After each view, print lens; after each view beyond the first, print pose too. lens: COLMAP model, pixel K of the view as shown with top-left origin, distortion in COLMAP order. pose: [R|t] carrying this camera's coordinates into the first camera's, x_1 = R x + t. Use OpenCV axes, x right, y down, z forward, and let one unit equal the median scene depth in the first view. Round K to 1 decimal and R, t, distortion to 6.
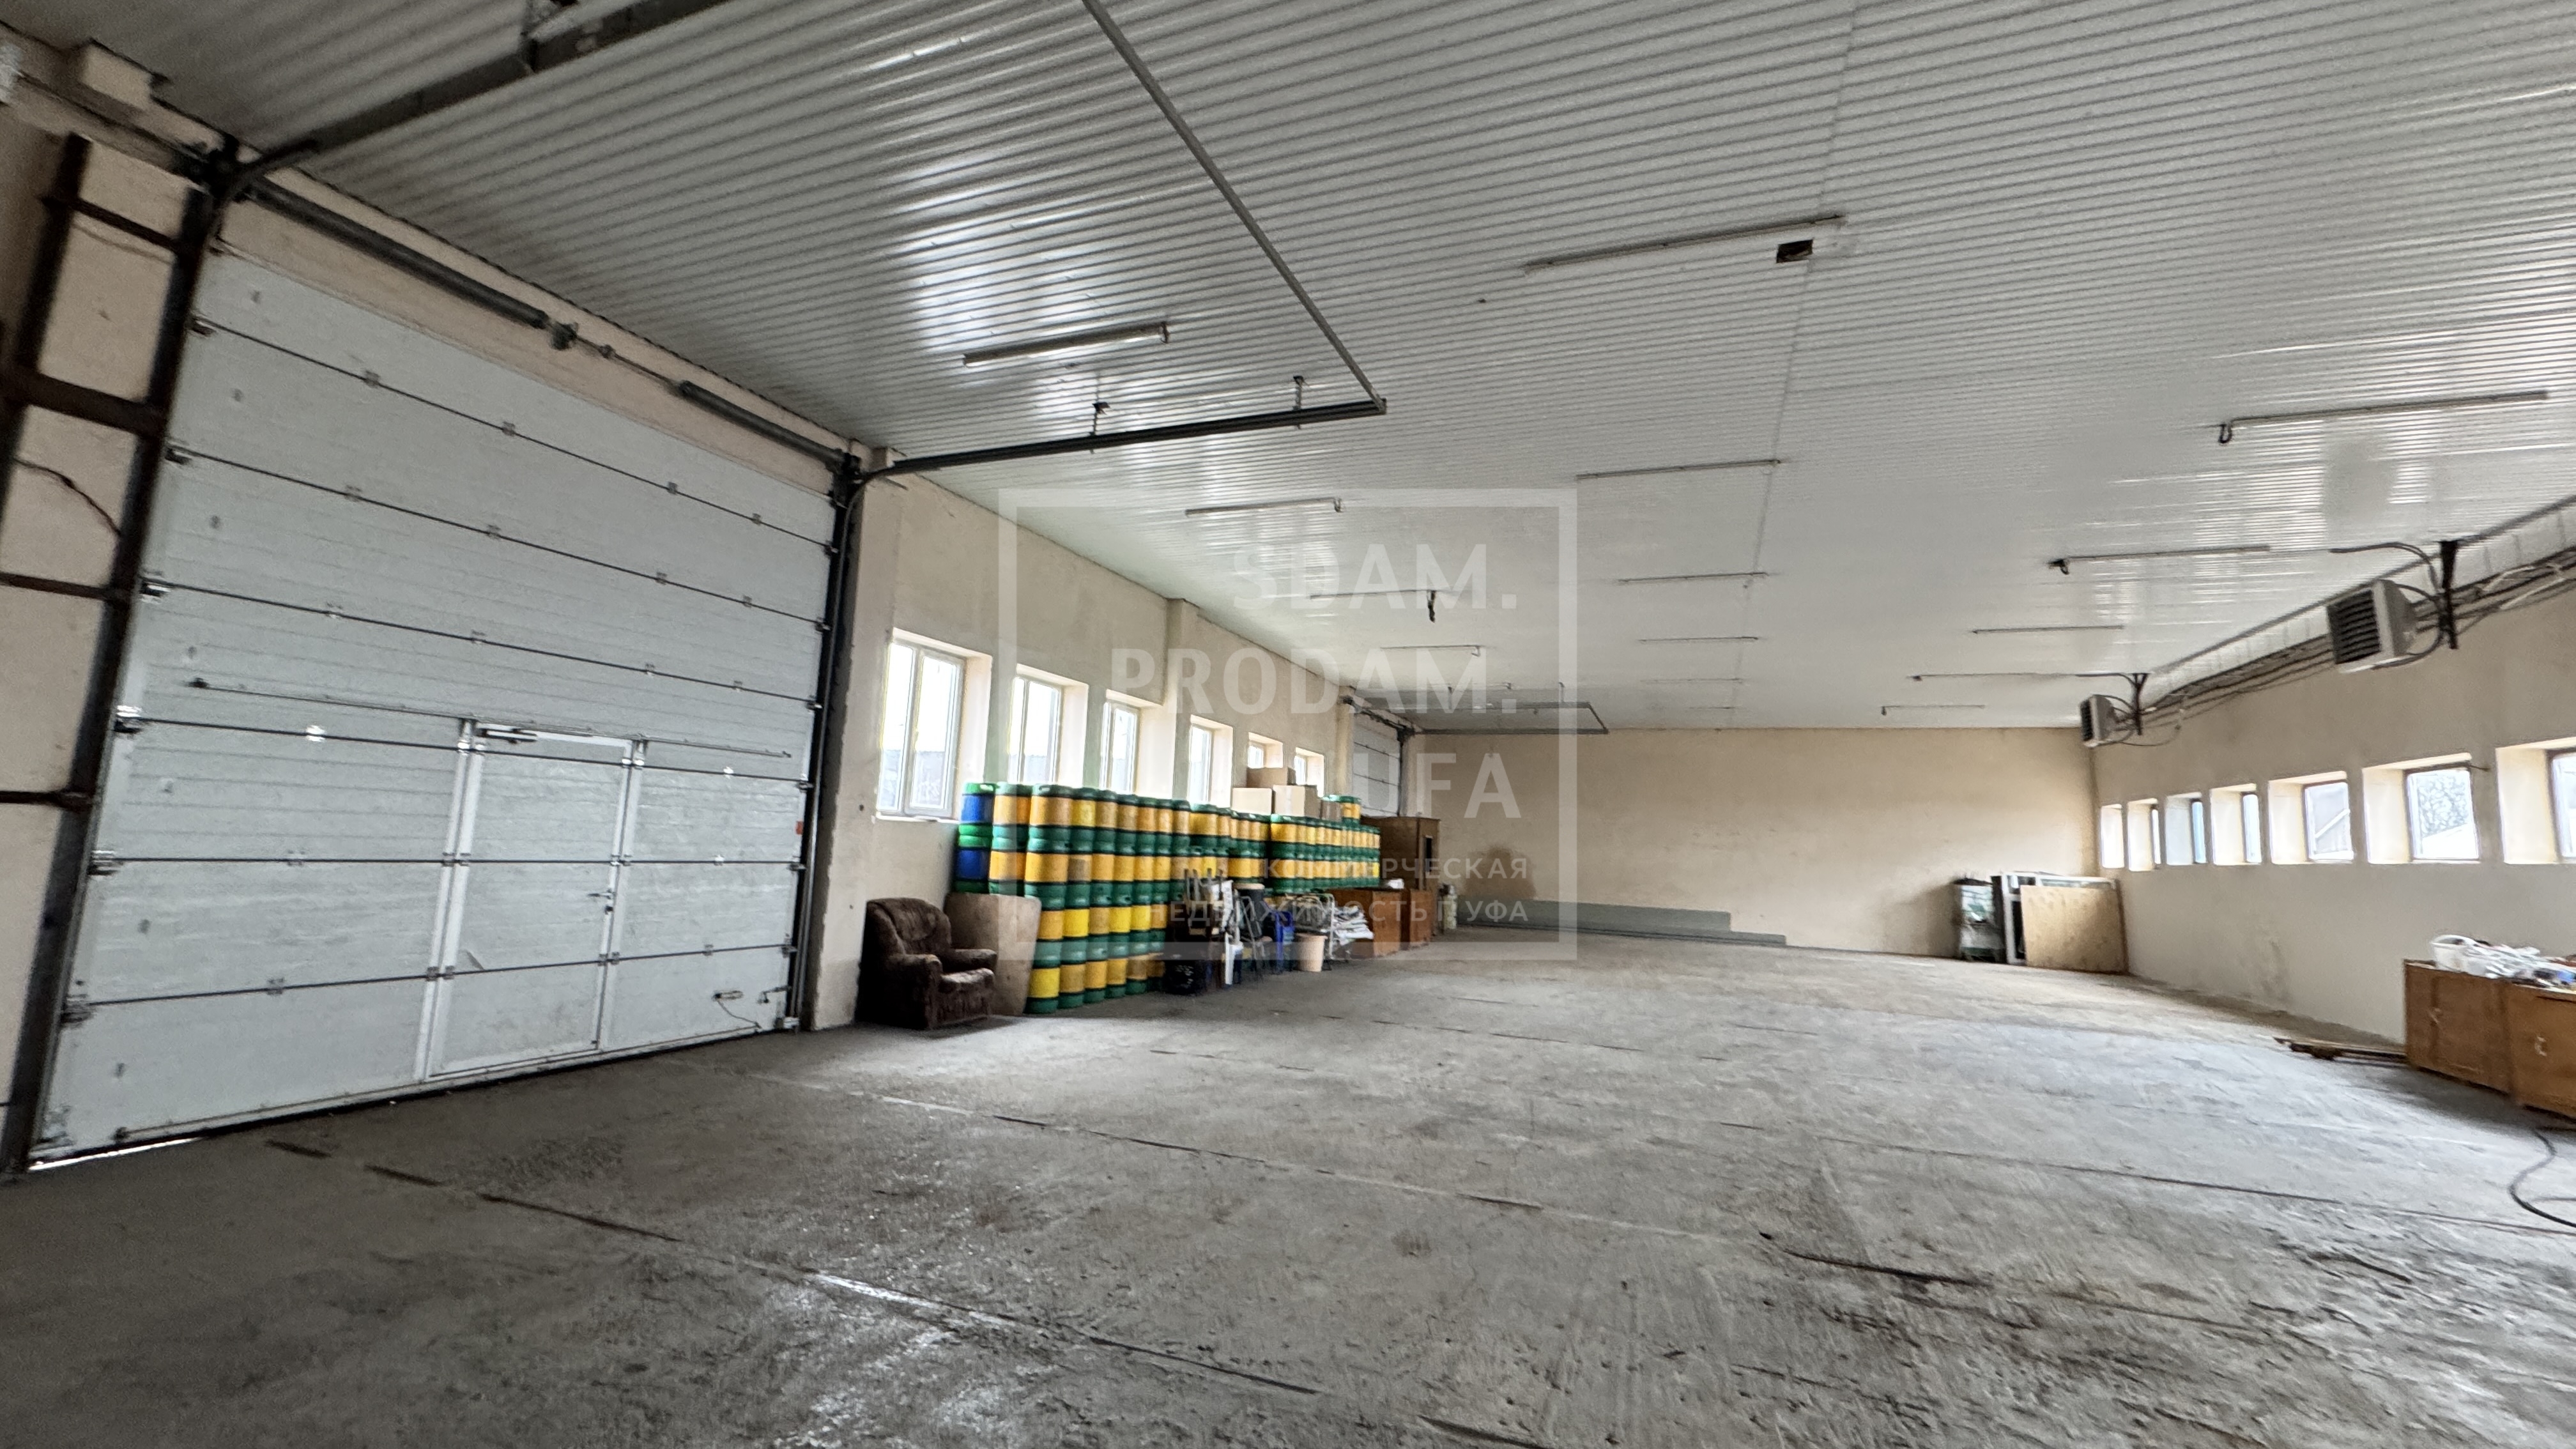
lens RADIAL K [[1021.2, 0, 1285.7], [0, 1021.2, 729.3], [0, 0, 1]] dist [-0.002089, 0.000301]
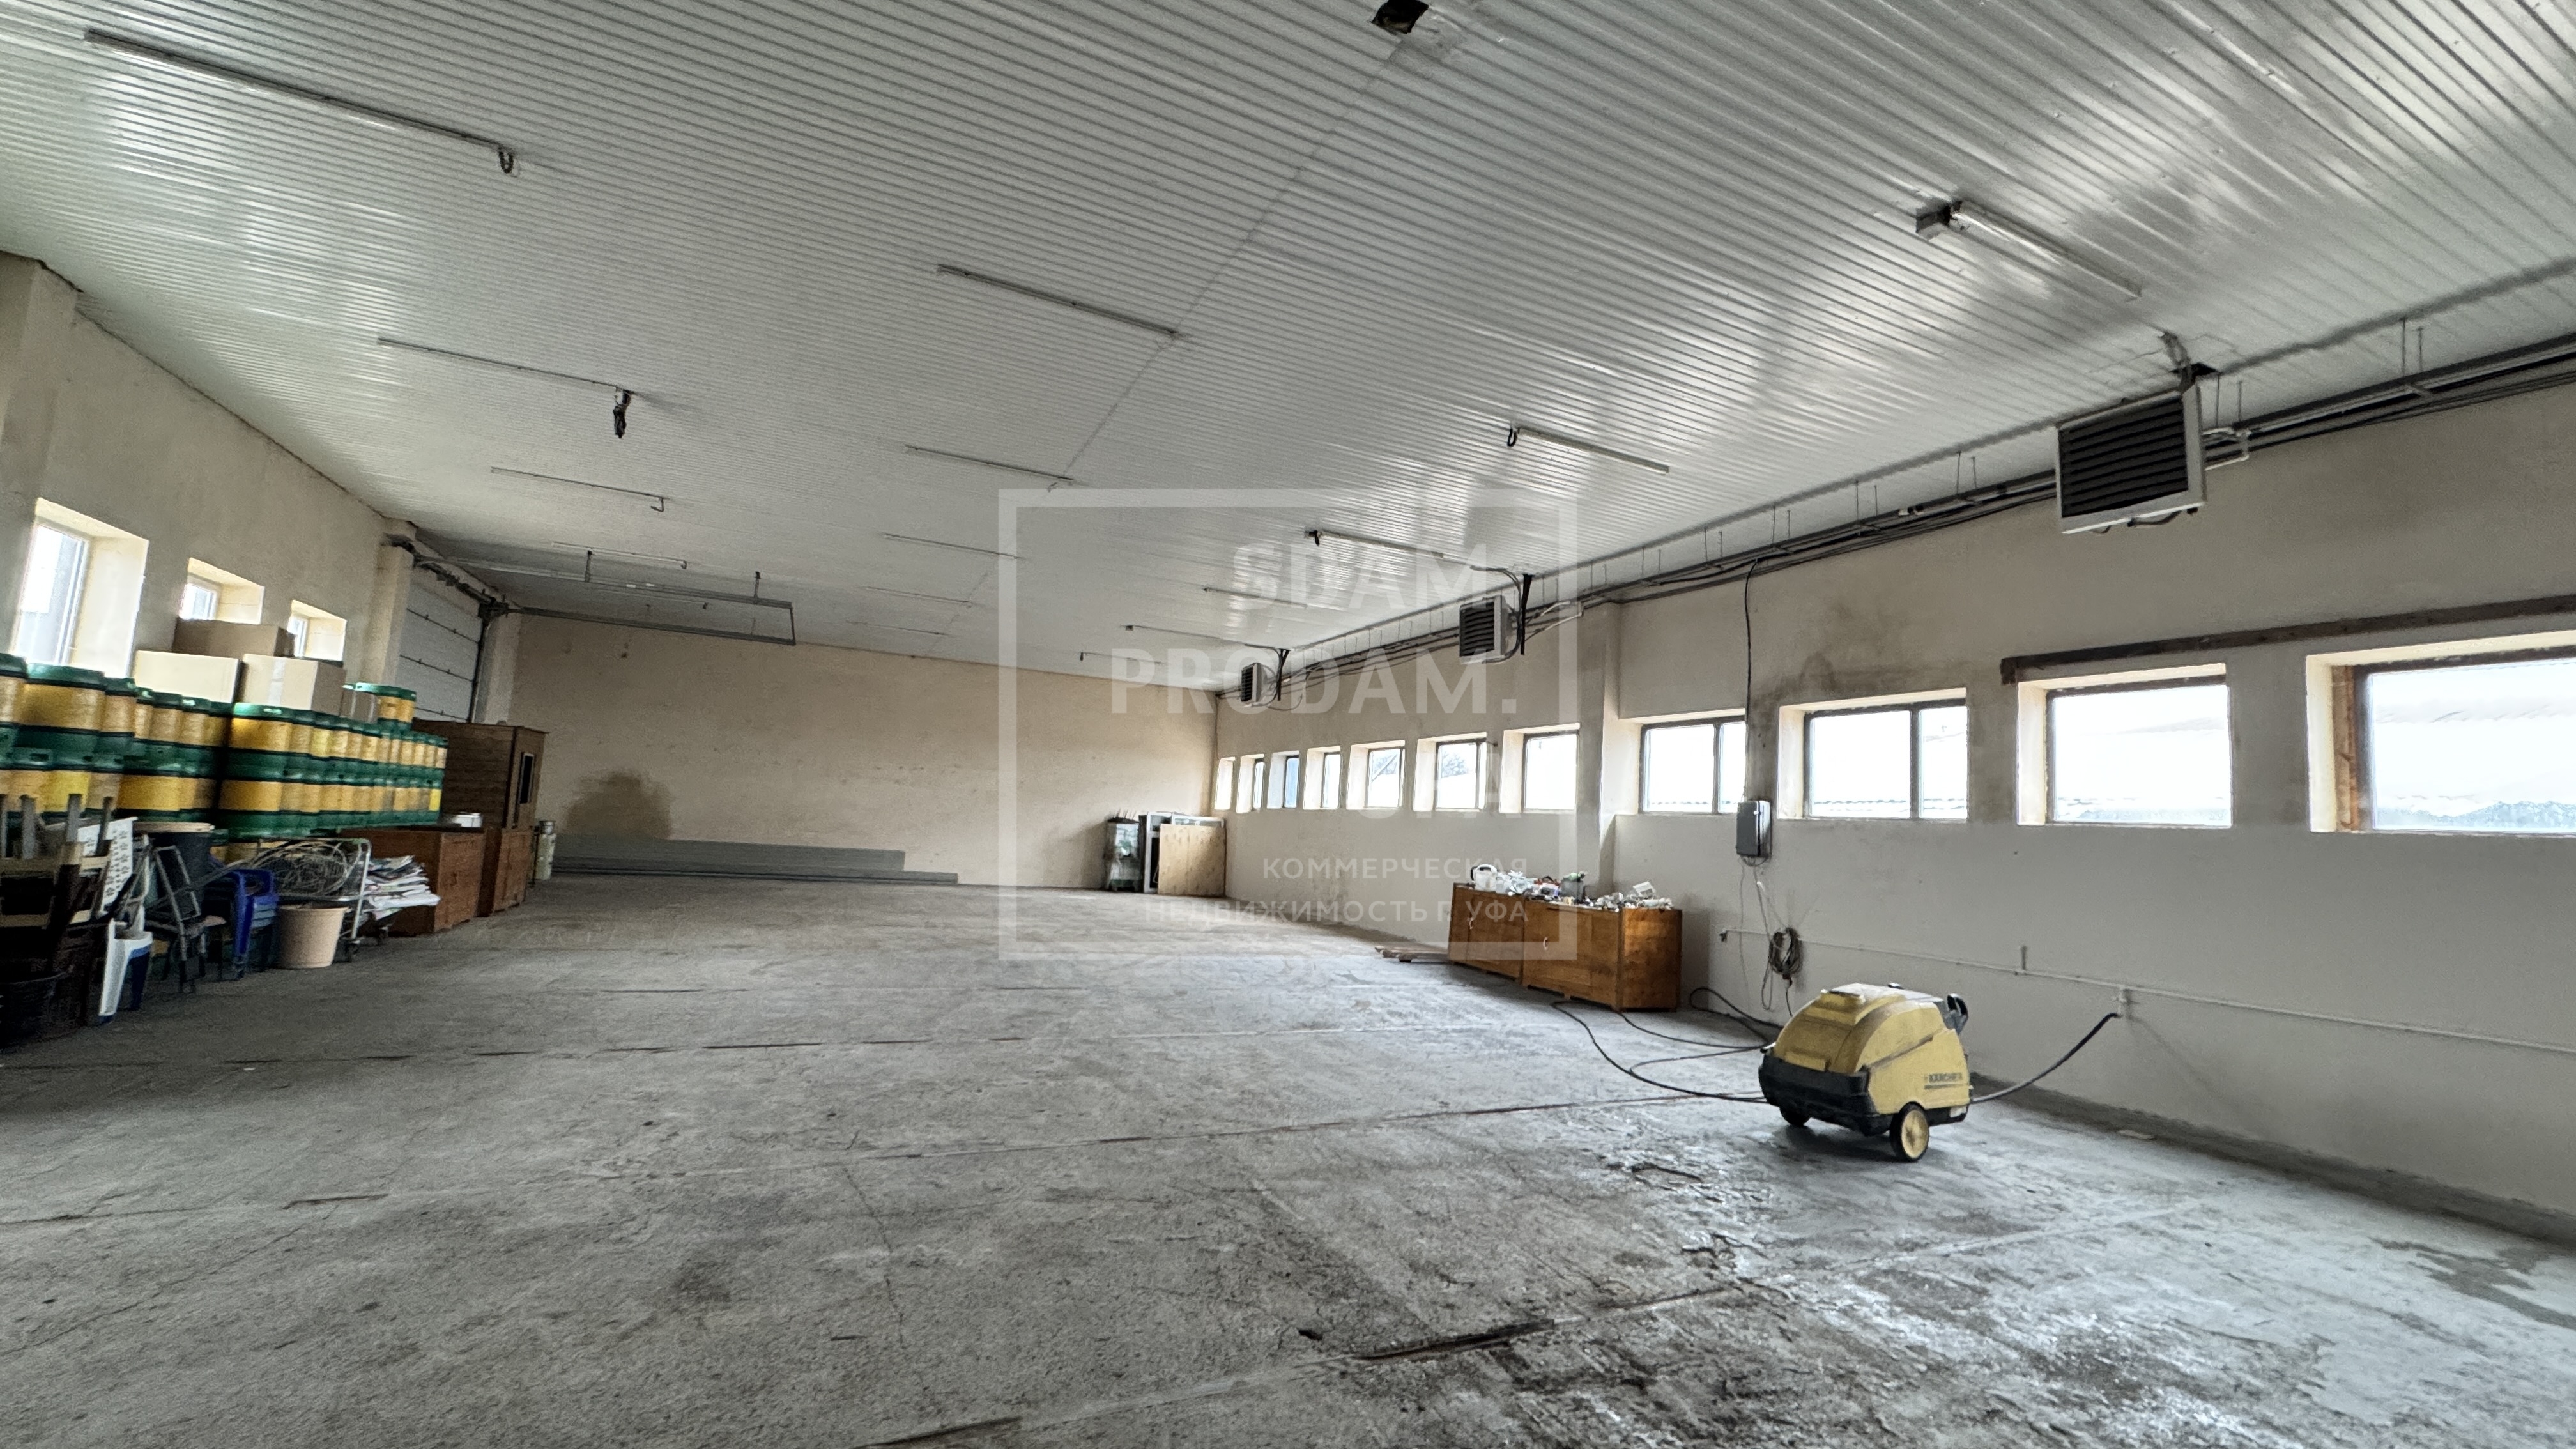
lens RADIAL K [[1020.3, 0, 1285.3], [0, 1020.3, 723.6], [0, 0, 1]] dist [-0.001576, 0.000390]
pose [[0.682932, 0.073027, 0.726823, -0.060173], [-0.115249, 0.993300, 0.008488, 0.050343], [-0.721334, -0.089562, 0.686773, 0.396070]]
